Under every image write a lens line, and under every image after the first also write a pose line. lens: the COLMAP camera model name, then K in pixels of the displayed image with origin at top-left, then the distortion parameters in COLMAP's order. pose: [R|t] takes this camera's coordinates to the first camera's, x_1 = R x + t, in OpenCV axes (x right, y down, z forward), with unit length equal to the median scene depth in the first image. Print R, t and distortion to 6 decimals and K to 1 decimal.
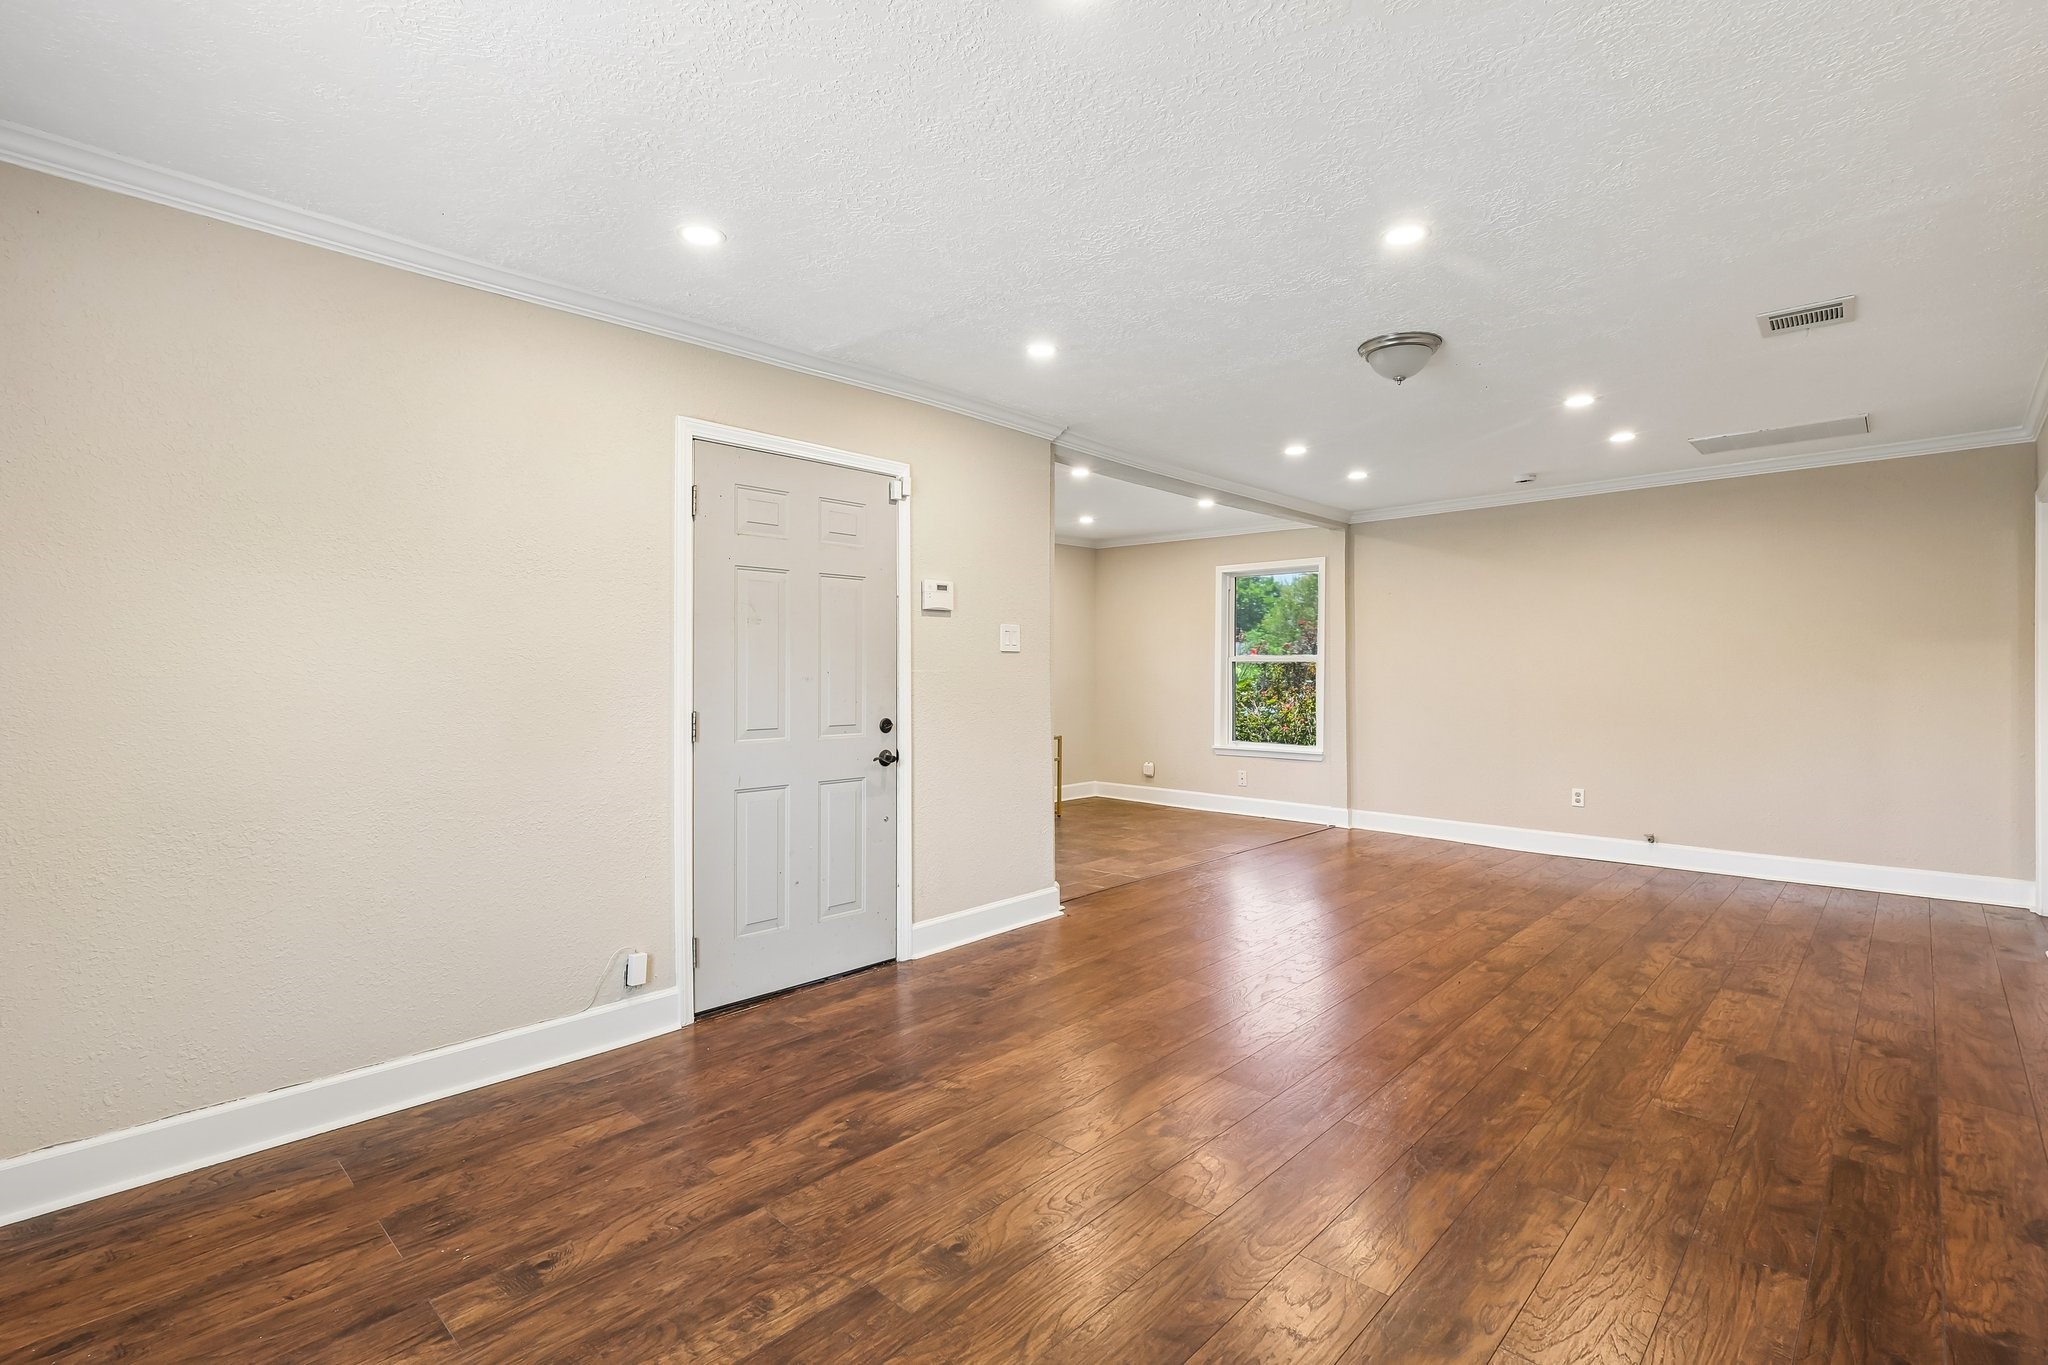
lens RADIAL K [[952.8, 0, 1022.1], [0, 952.8, 667.6], [0, 0, 1]] dist [-0.000636, -0.000829]
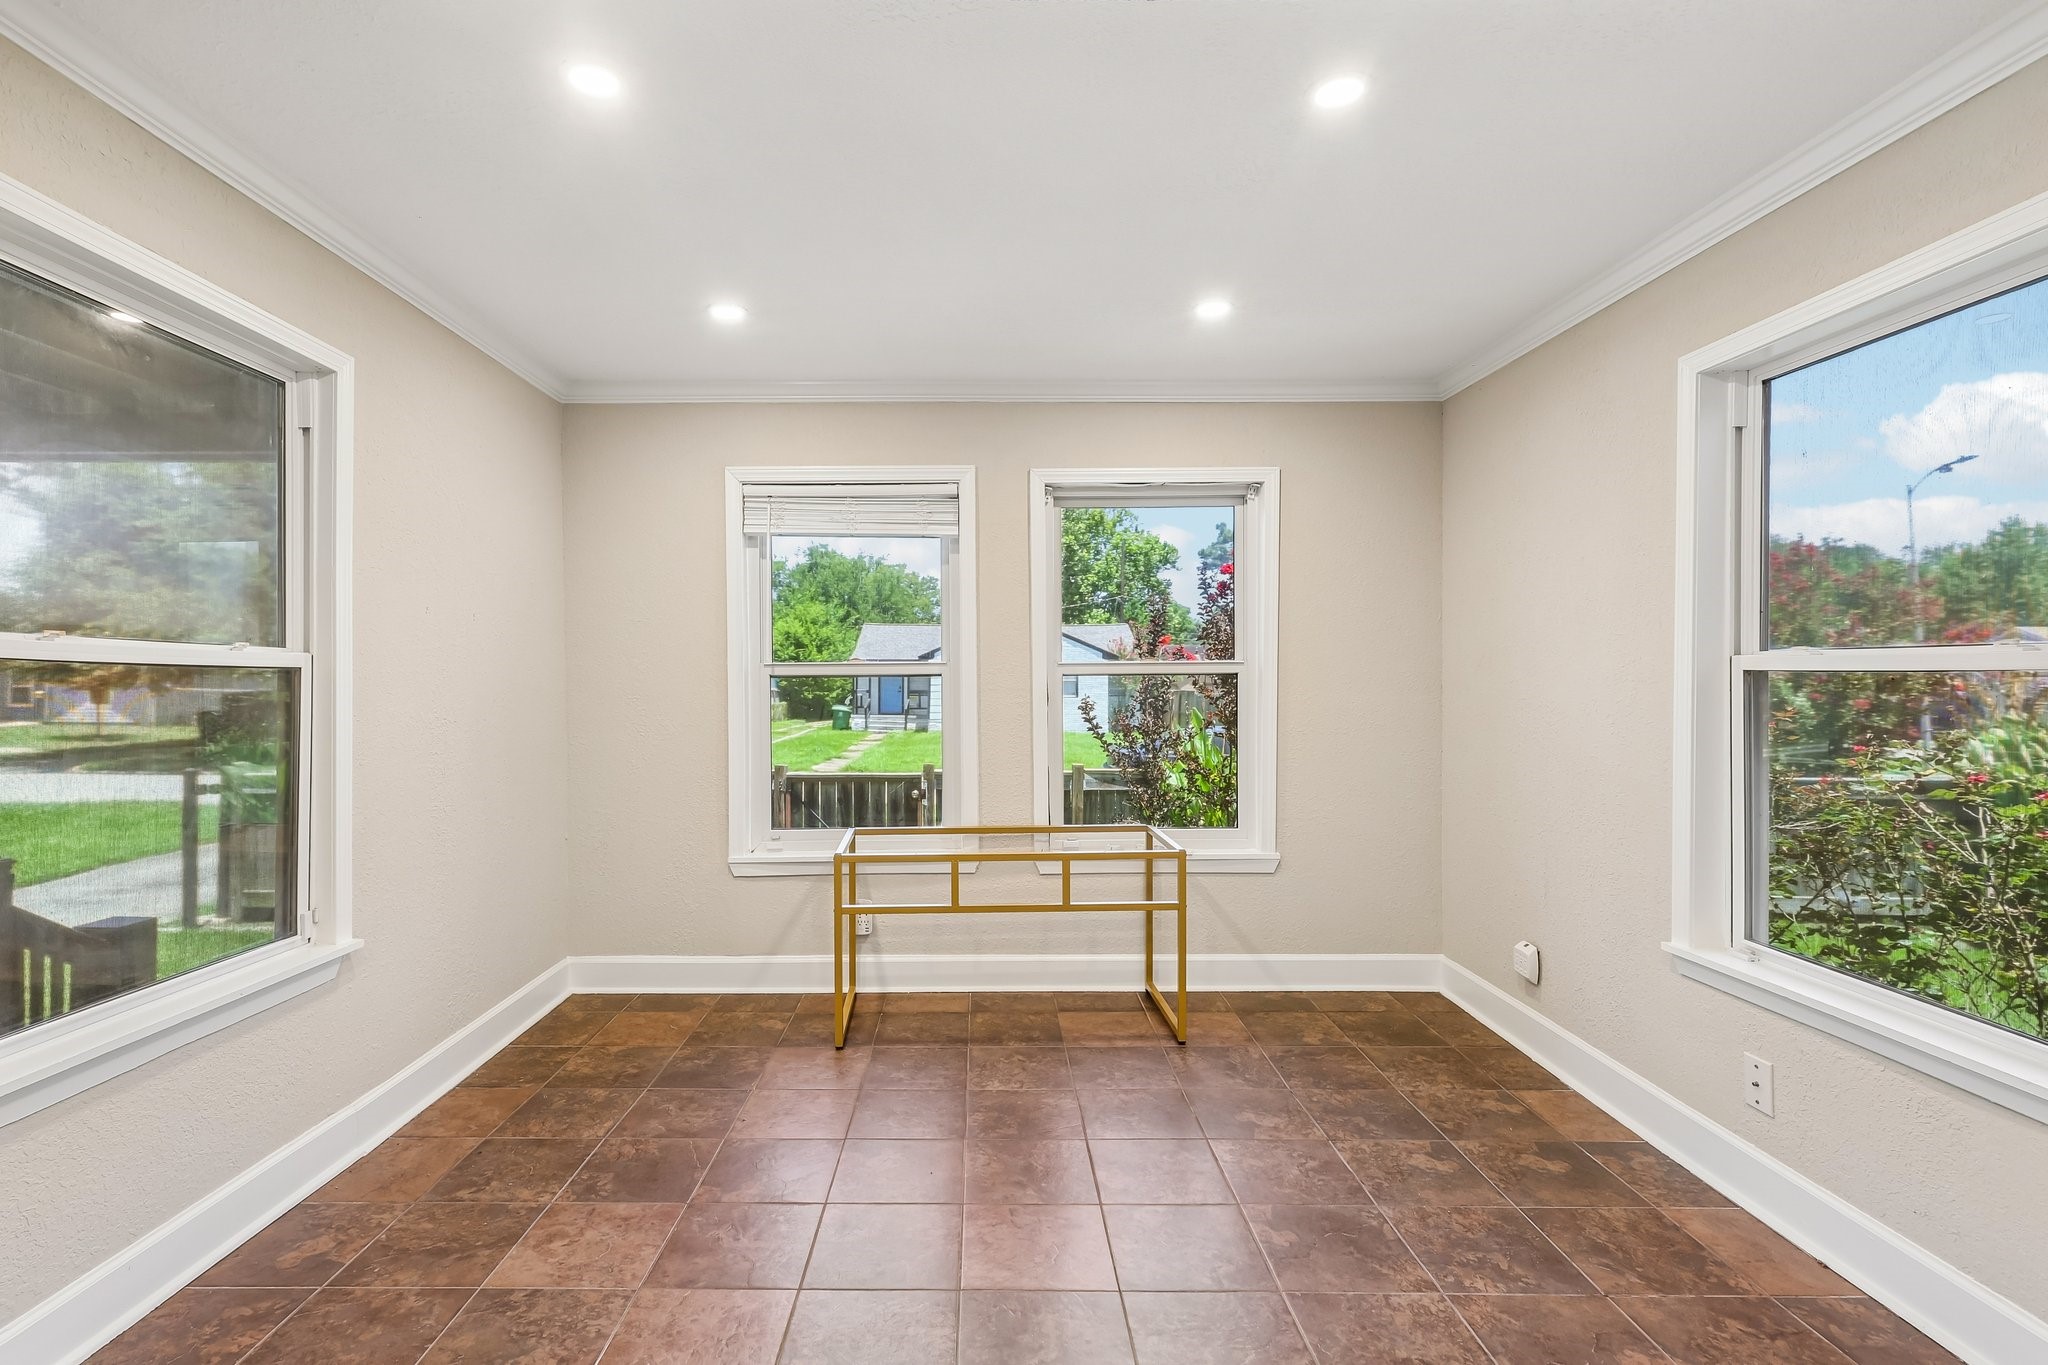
lens RADIAL K [[979.7, 0, 980.5], [0, 979.7, 681.3], [0, 0, 1]] dist [-0.010137, 0.000195]
pose [[0.683805, 0.007453, -0.729627, 0.610116], [-0.004150, 0.999971, 0.006326, -0.008767], [0.729653, -0.001298, 0.683816, 1.376725]]
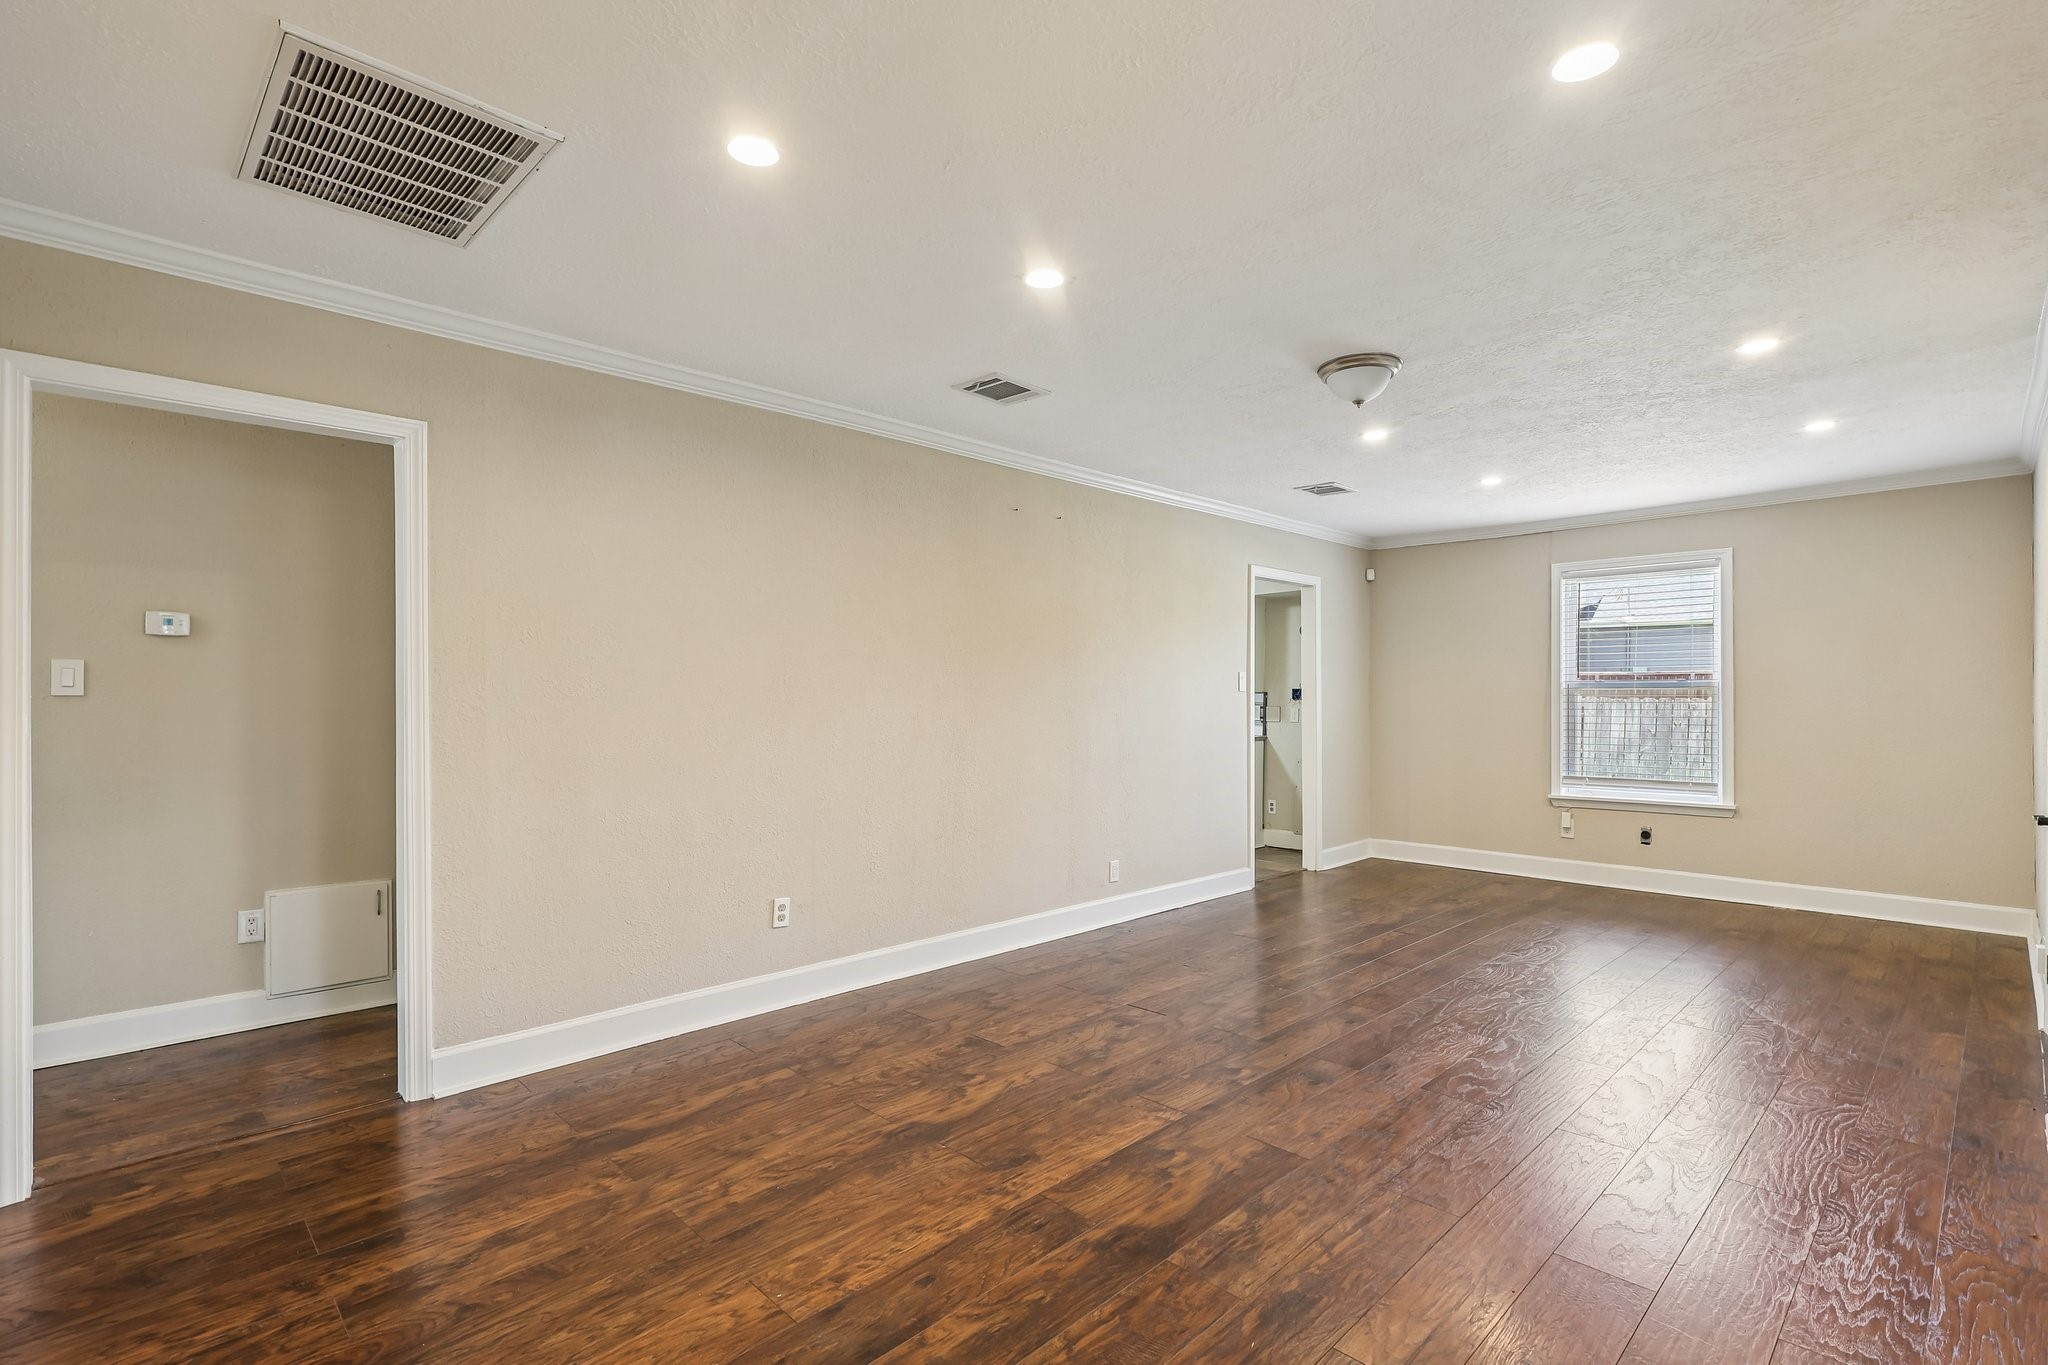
lens RADIAL K [[952.8, 0, 1022.2], [0, 952.8, 698.4], [0, 0, 1]] dist [-0.000636, -0.000829]
pose [[-0.999067, 0.006601, 0.042689, 0.664743], [0.006707, 0.999975, 0.002325, -0.005879], [-0.042673, 0.002609, -0.999086, 1.897902]]
